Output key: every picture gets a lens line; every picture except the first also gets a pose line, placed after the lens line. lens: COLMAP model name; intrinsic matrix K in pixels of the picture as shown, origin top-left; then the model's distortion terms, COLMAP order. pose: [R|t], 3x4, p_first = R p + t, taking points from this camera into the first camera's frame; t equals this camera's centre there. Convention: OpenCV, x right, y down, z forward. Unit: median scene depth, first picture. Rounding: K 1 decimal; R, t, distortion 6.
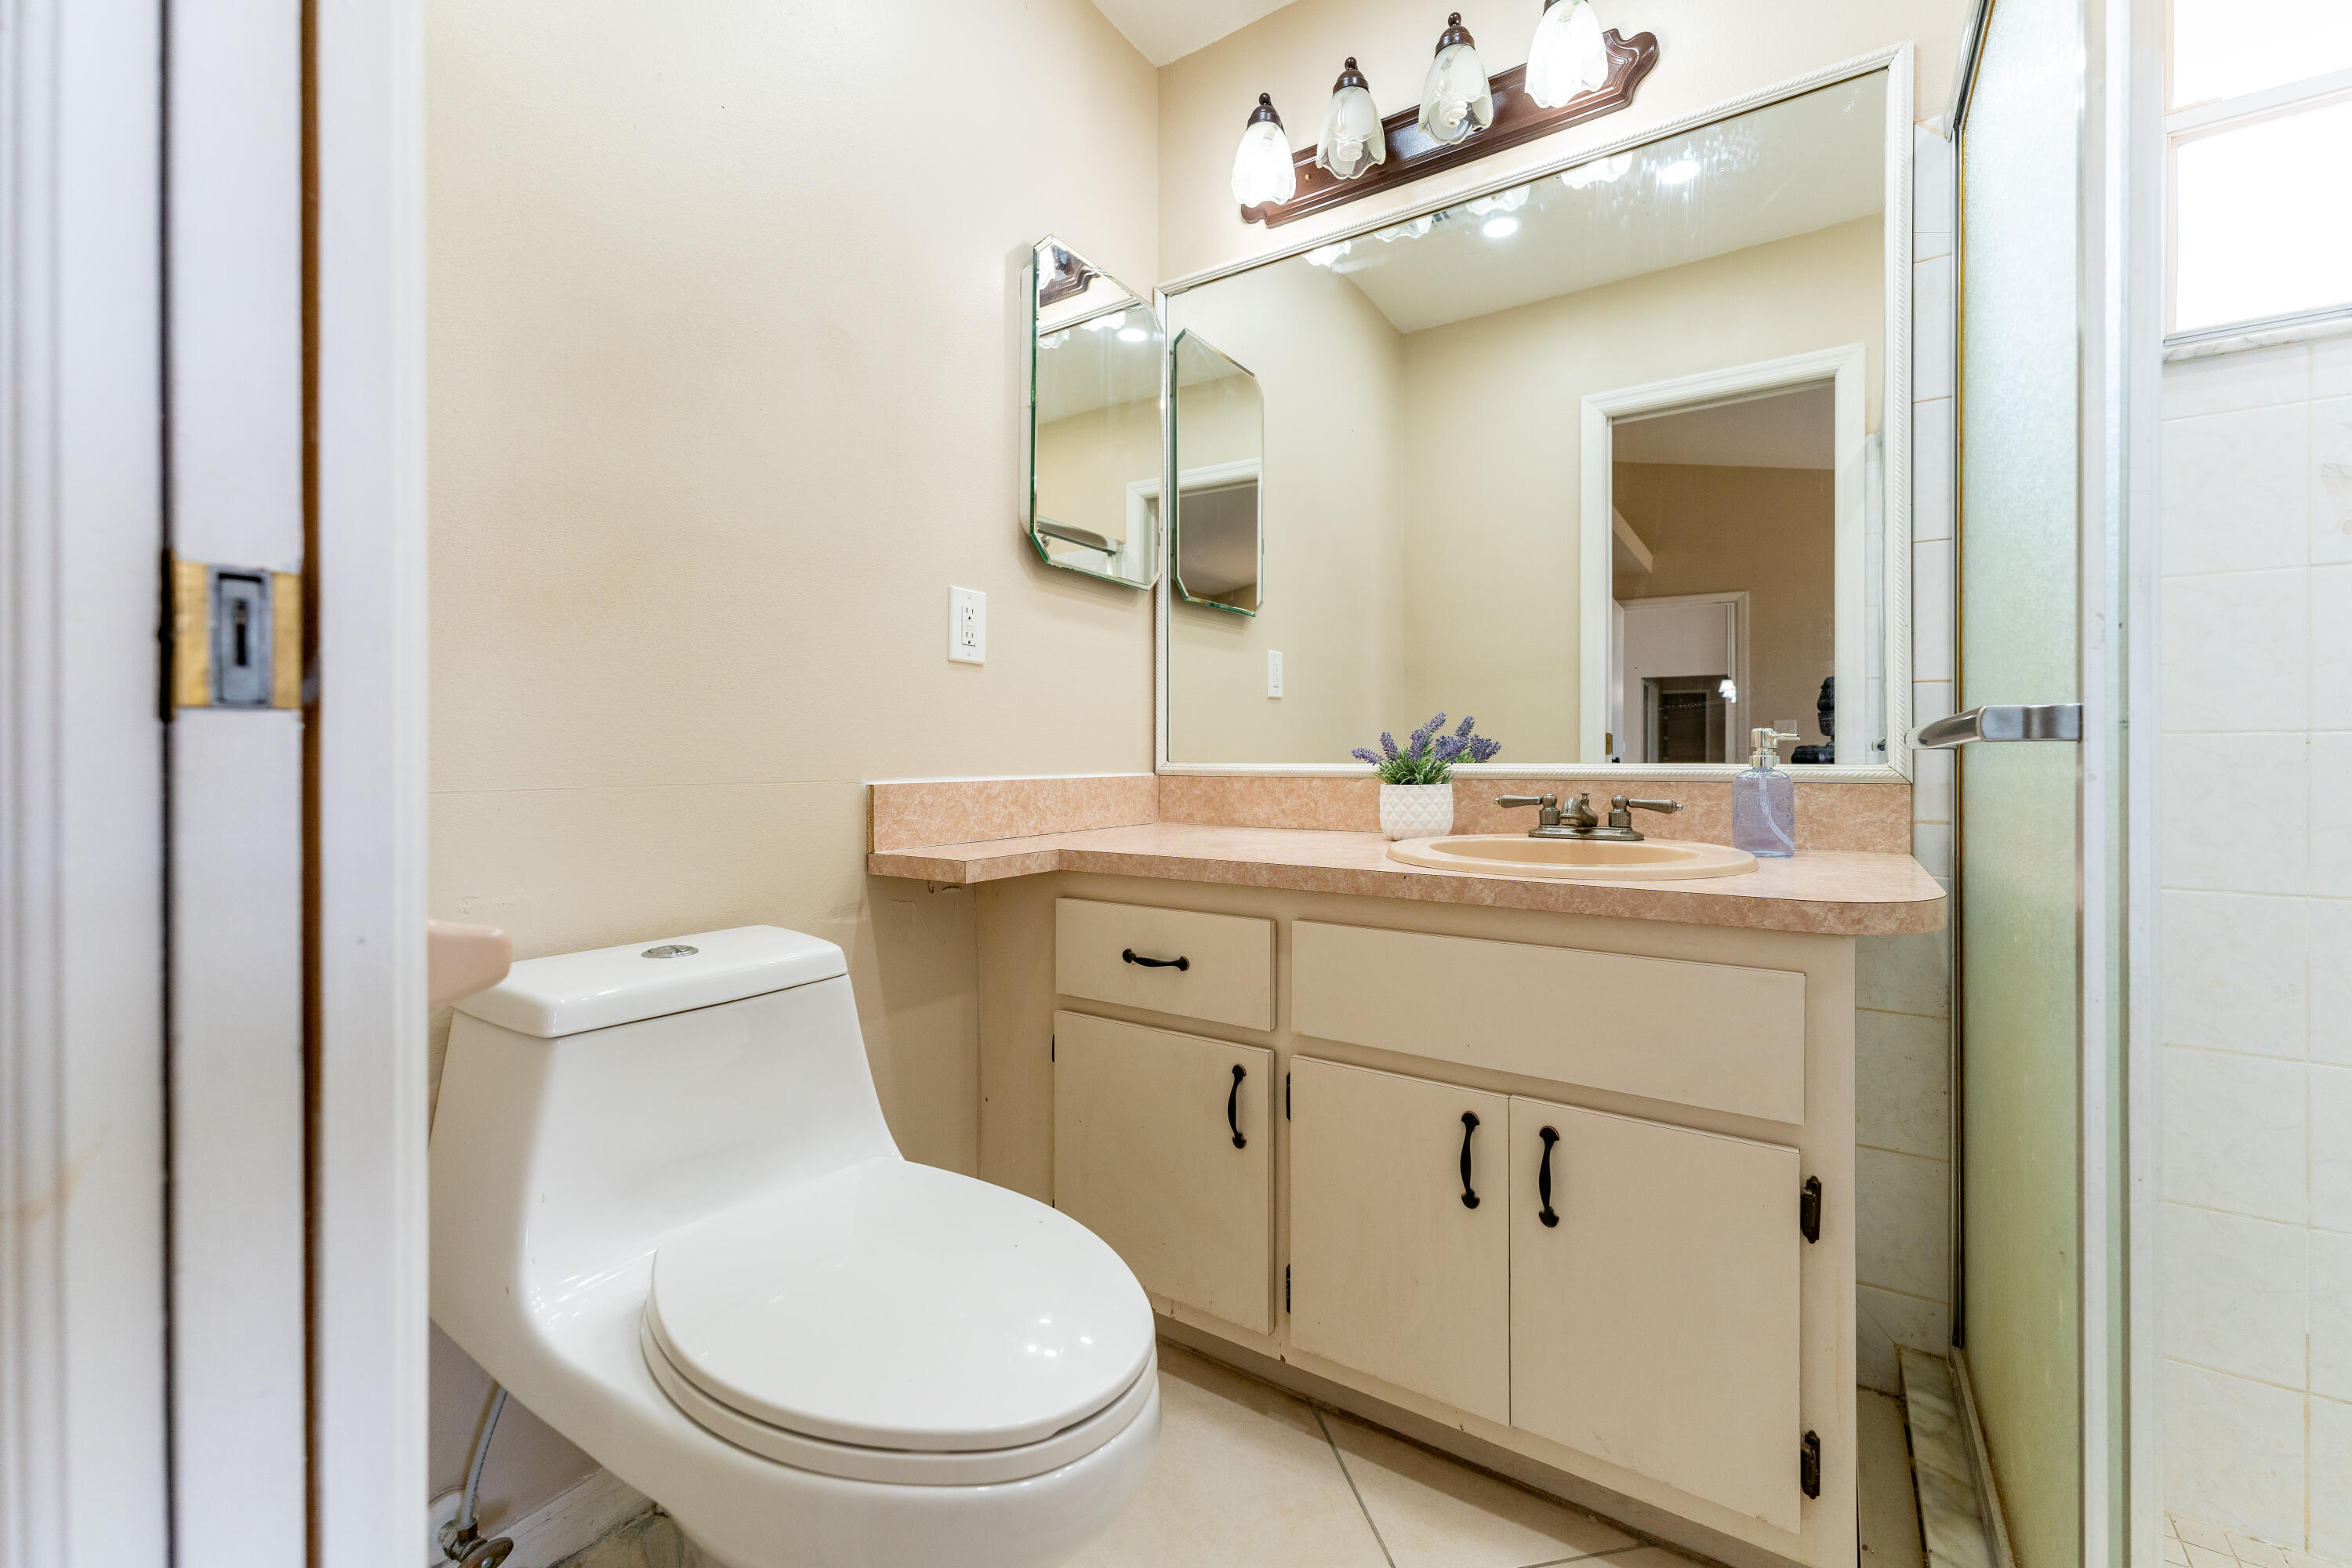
lens RADIAL K [[951.3, 0, 1185.2], [0, 951.3, 793.5], [0, 0, 1]] dist [0.013024, -0.000061]
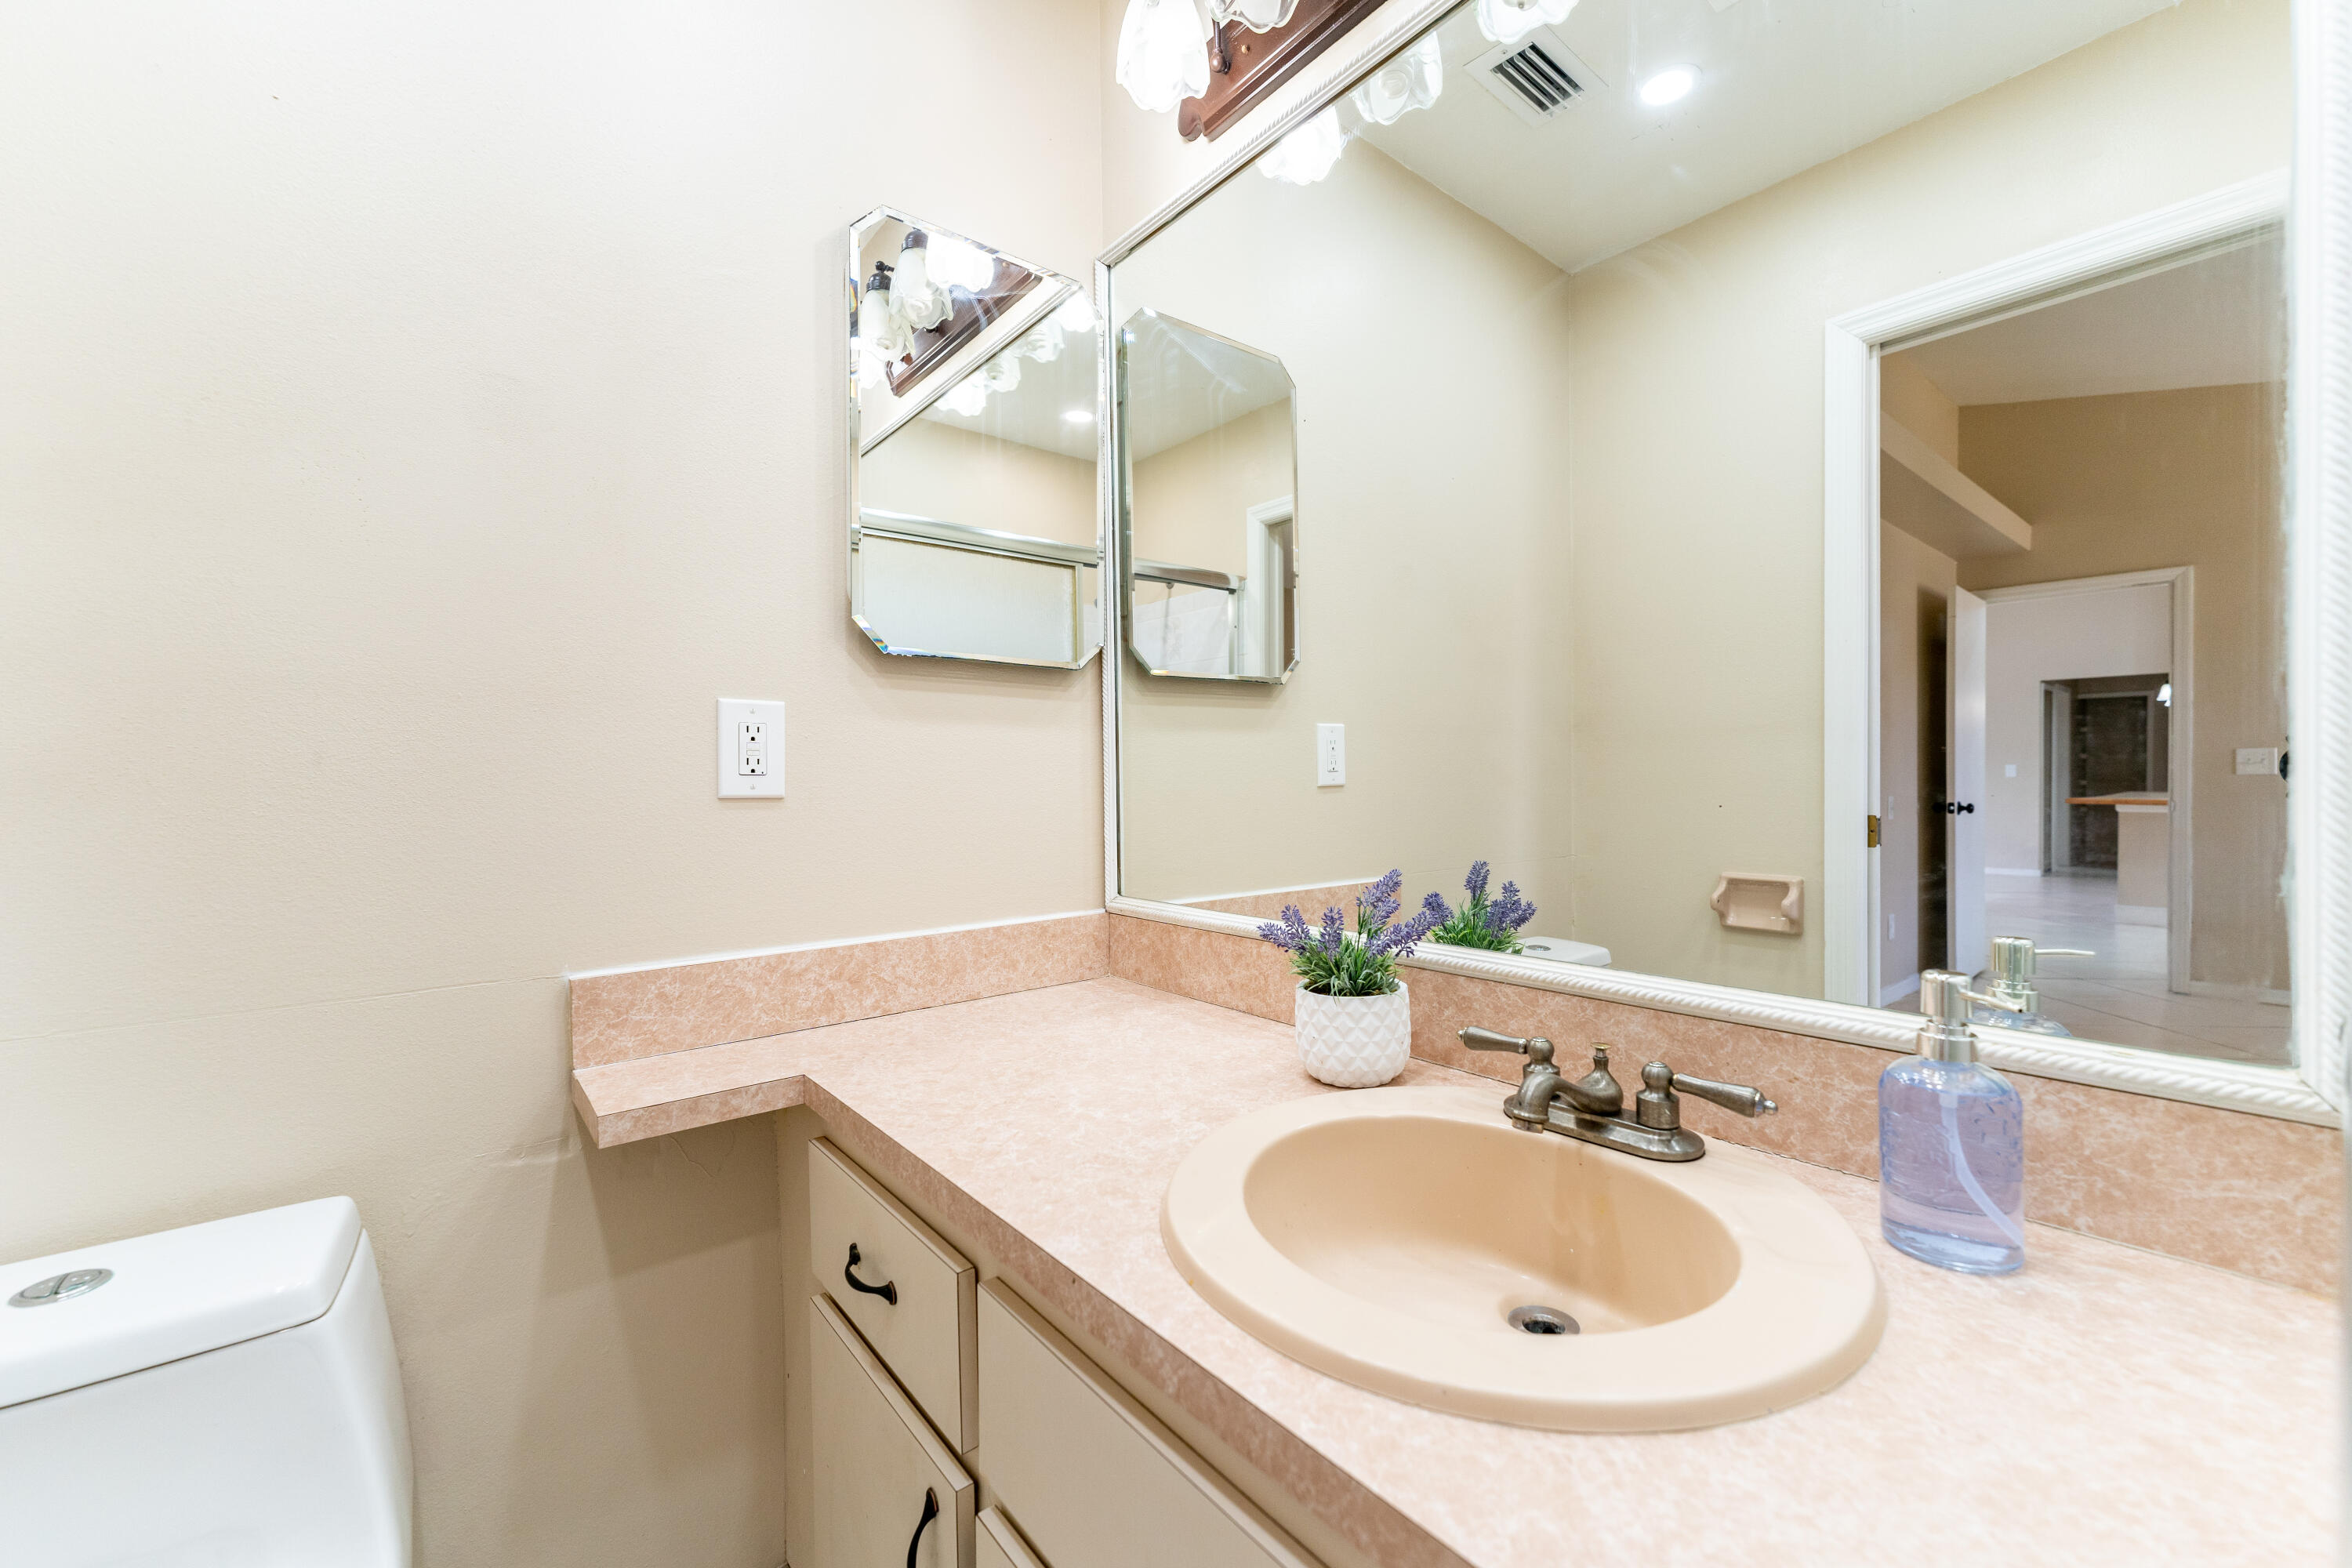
lens RADIAL K [[945.9, 0, 1211.8], [0, 945.9, 825.0], [0, 0, 1]] dist [0.007415, -0.000302]
pose [[0.956830, -0.002941, -0.290633, 0.302406], [0.008076, 0.999832, 0.016473, -0.113216], [0.290535, -0.018109, 0.956693, 0.350663]]
